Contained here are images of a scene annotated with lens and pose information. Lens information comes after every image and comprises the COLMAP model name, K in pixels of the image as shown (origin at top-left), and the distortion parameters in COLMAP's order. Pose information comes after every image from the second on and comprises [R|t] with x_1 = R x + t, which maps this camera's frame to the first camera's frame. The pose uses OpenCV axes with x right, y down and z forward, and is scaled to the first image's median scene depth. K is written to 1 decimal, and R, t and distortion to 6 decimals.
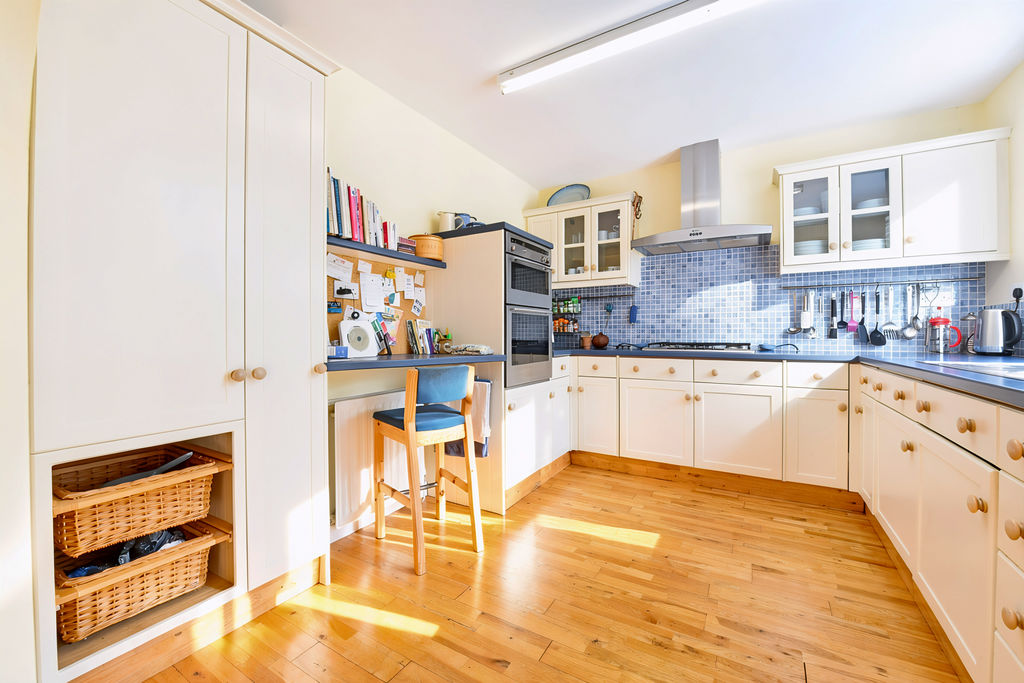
lens RADIAL K [[415.0, 0, 516.7], [0, 415.0, 335.3], [0, 0, 1]] dist [-0.001980, -0.000200]
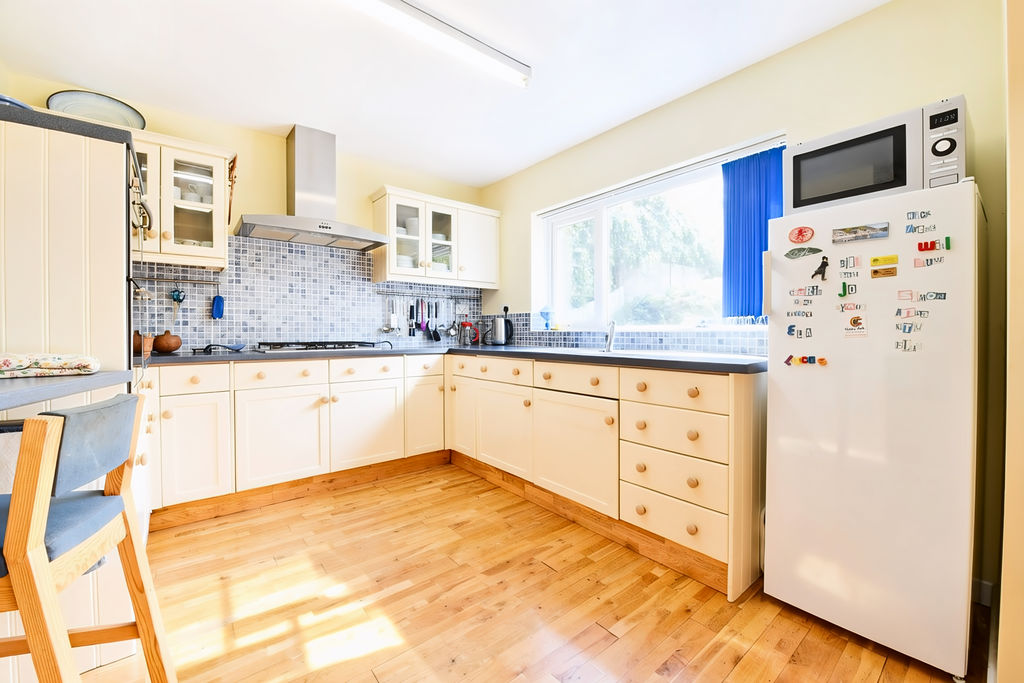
lens RADIAL K [[415.0, 0, 516.7], [0, 415.0, 335.3], [0, 0, 1]] dist [-0.001980, -0.000200]
pose [[0.347781, -0.006358, 0.937554, -0.318976], [0.002603, 0.999980, 0.005816, -0.001861], [-0.937572, 0.000418, 0.347790, 0.271043]]
